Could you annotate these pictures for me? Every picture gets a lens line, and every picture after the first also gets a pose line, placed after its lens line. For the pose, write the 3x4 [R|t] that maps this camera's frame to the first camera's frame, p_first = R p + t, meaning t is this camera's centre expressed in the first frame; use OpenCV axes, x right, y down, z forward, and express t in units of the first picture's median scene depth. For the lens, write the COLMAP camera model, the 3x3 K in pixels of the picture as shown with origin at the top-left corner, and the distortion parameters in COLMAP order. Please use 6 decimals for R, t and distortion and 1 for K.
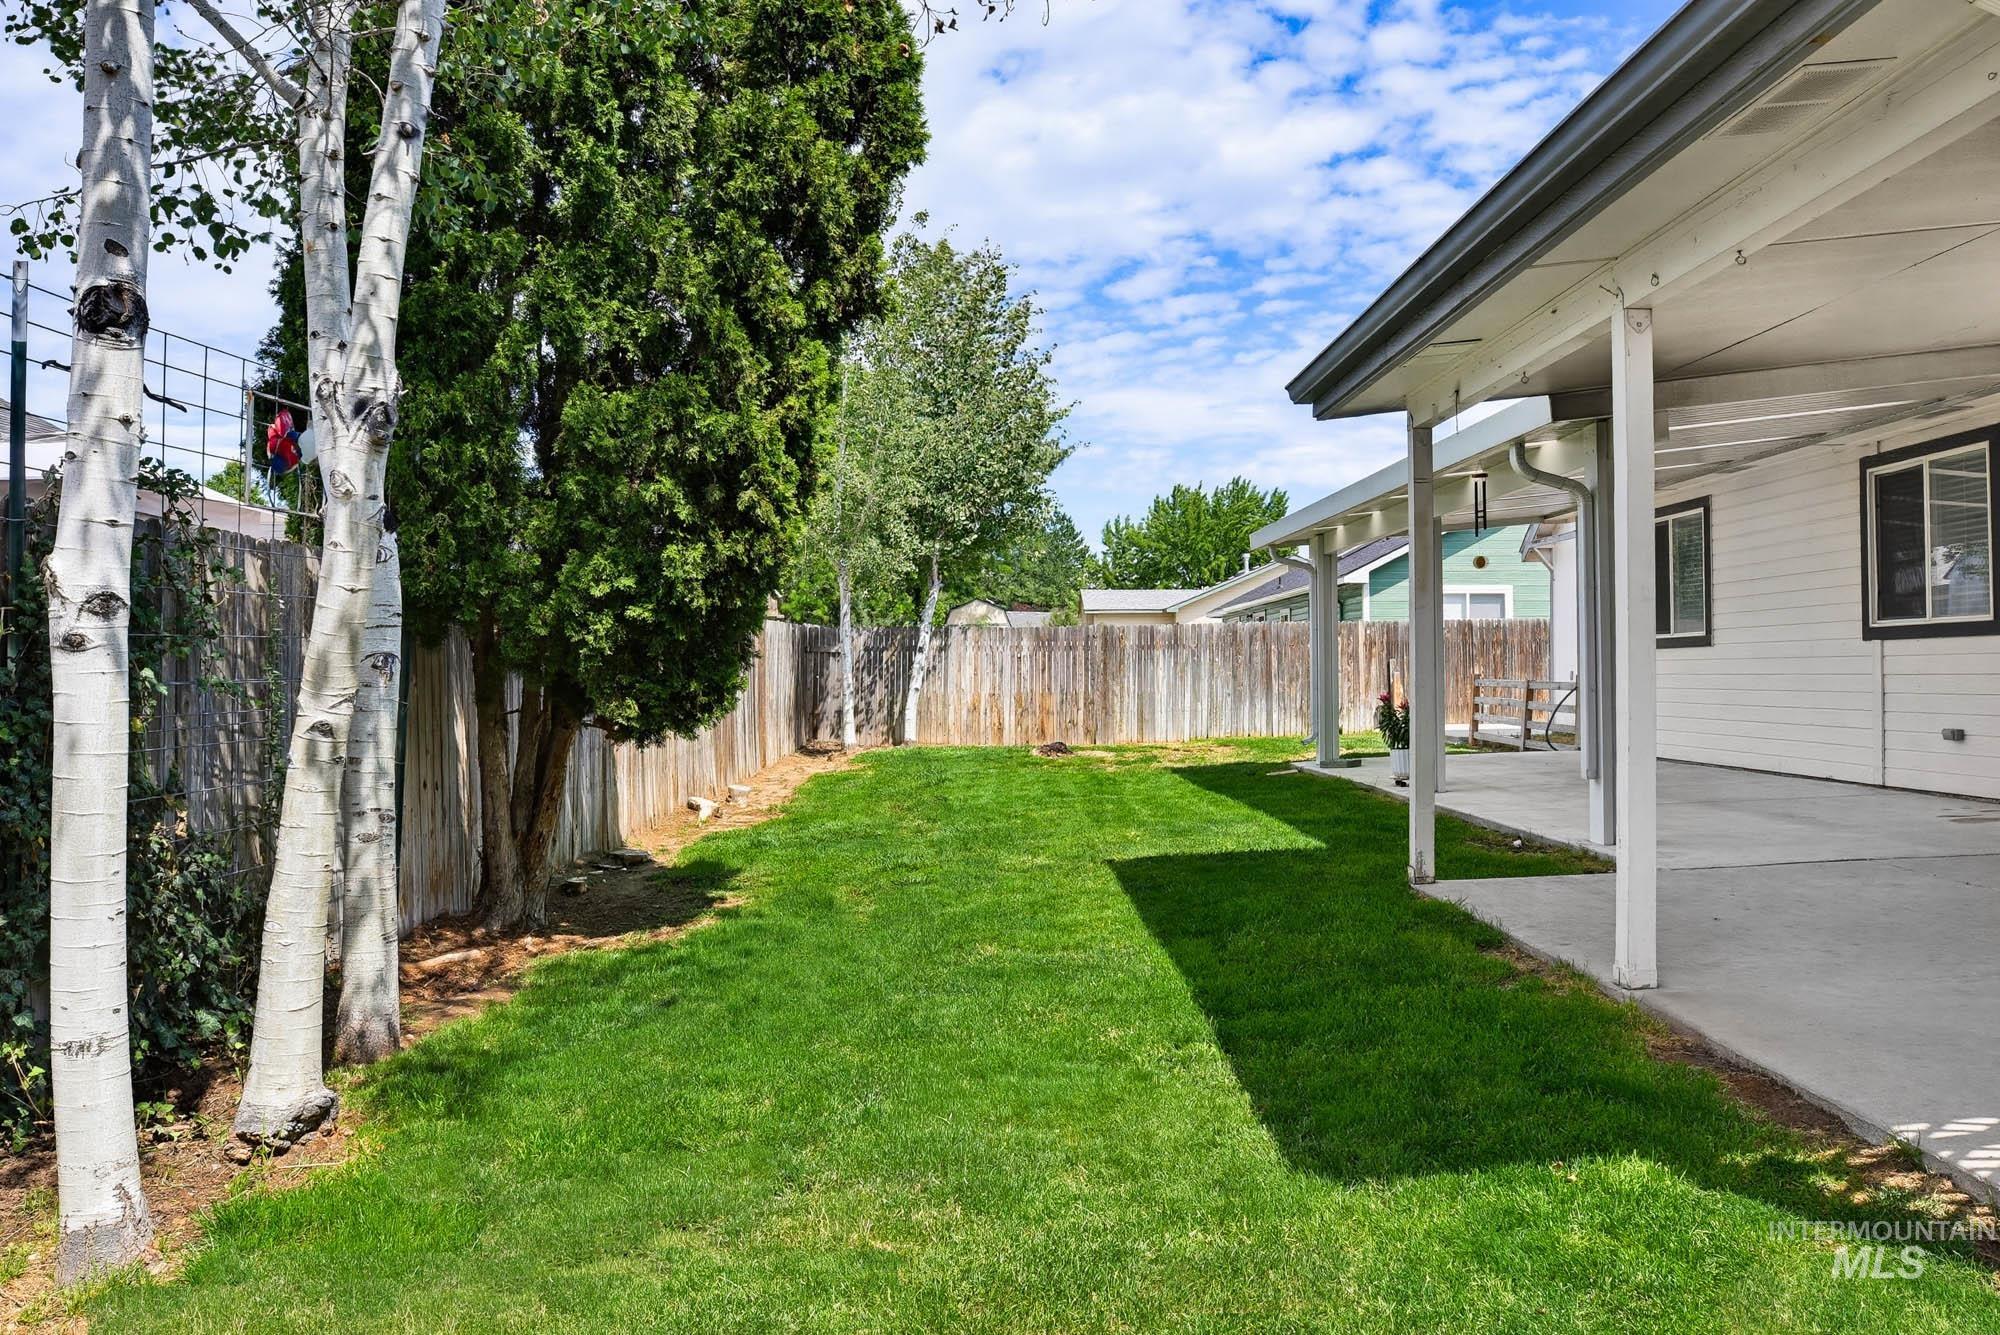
lens RADIAL K [[1356.0, 0, 1000.0], [0, 1356.0, 667.5], [0, 0, 1]] dist [-0.041569, -0.000006]
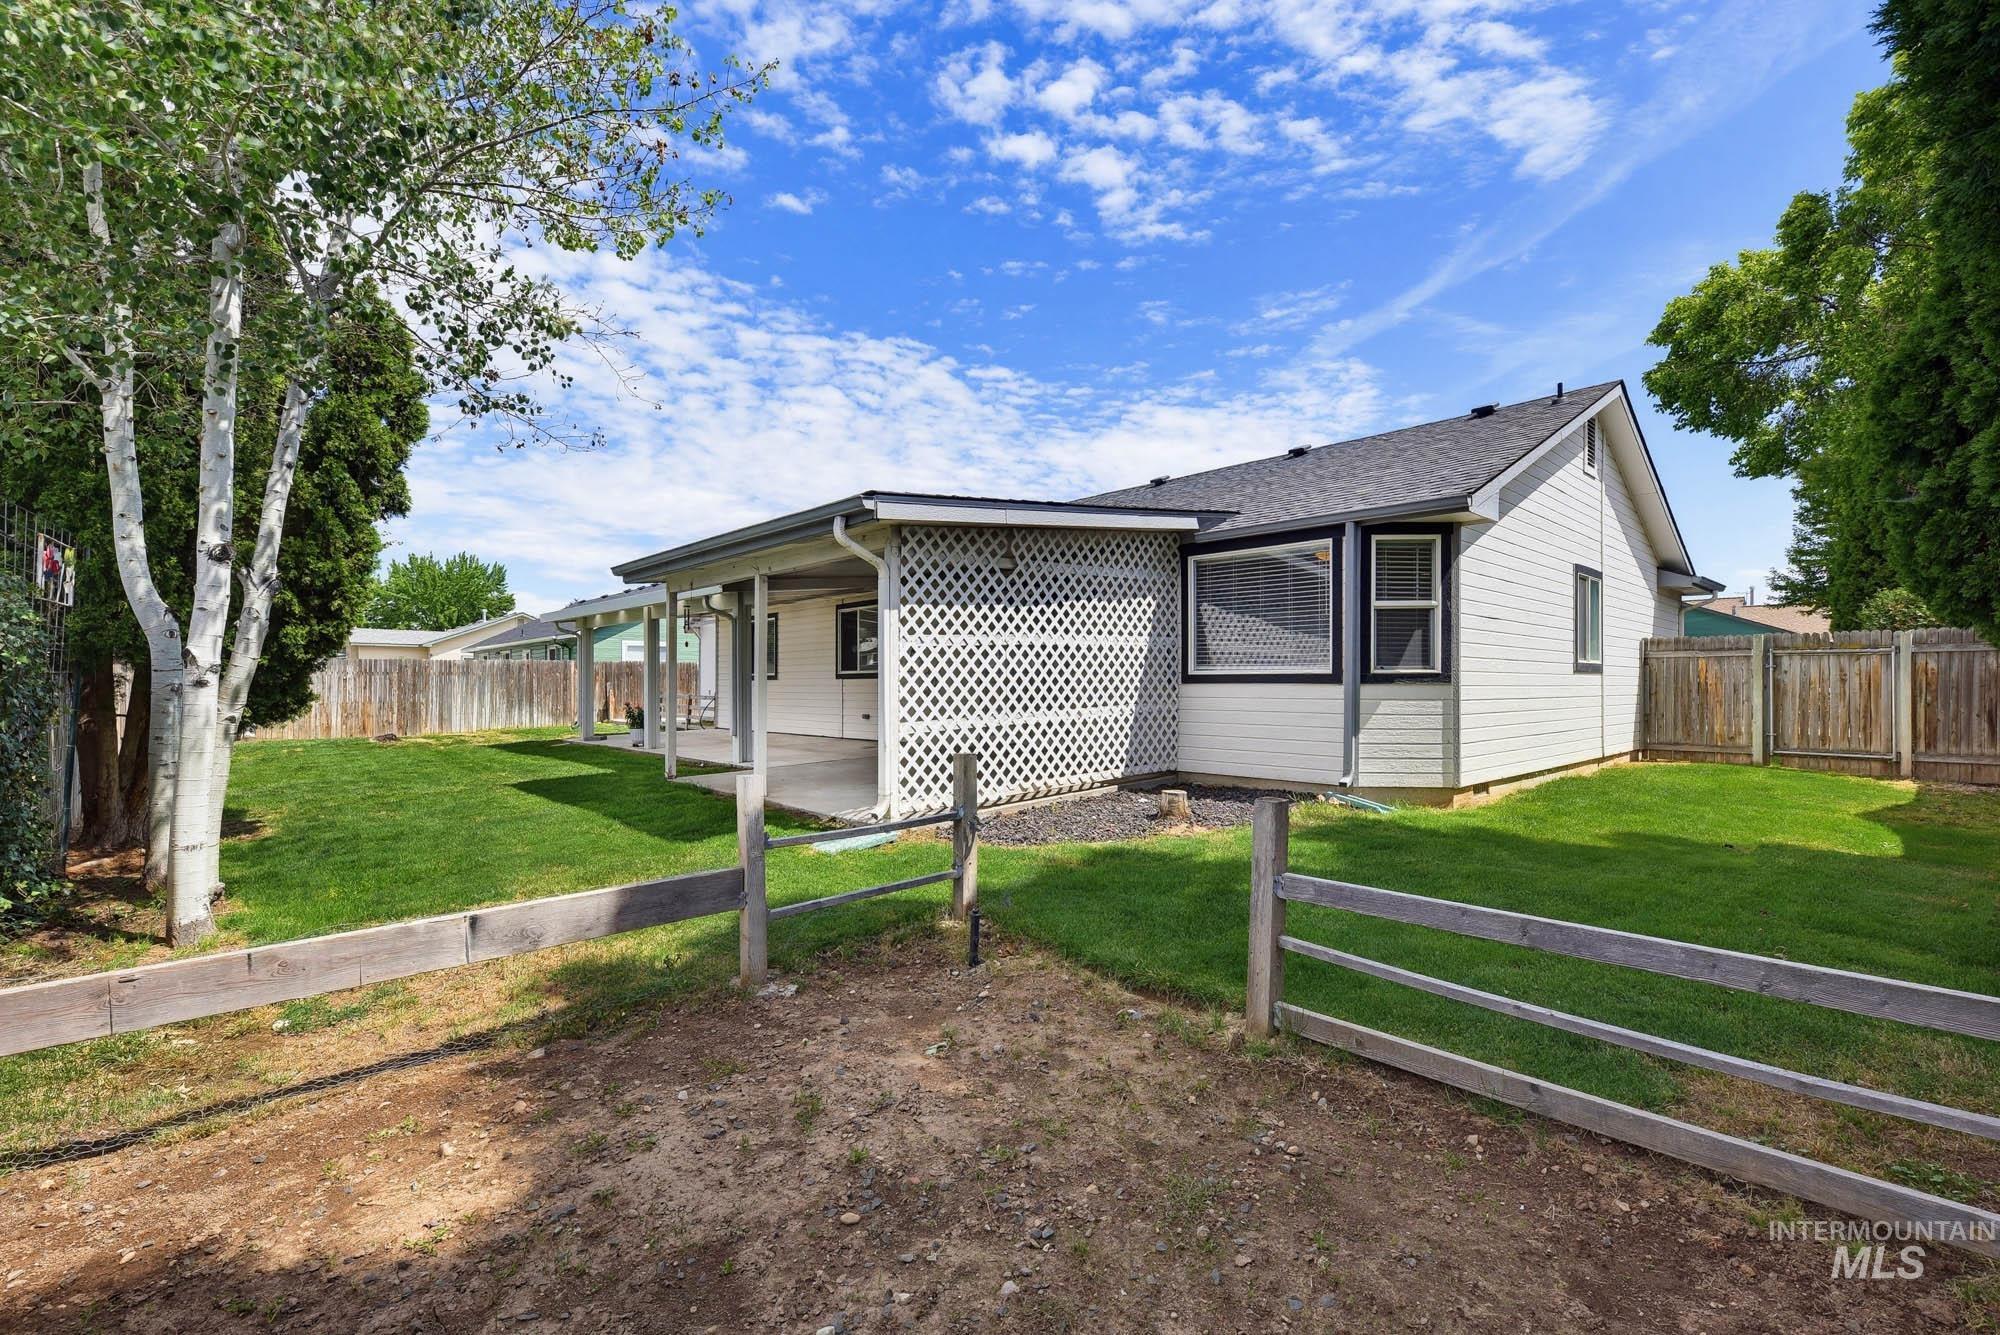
lens RADIAL K [[829.7, 0, 1000.0], [0, 829.7, 667.5], [0, 0, 1]] dist [0.015515, -0.012190]
pose [[0.724762, 0.024215, 0.688574, -0.145645], [-0.009081, 0.999631, -0.025596, -0.004927], [-0.688939, 0.012298, 0.724715, -0.248357]]
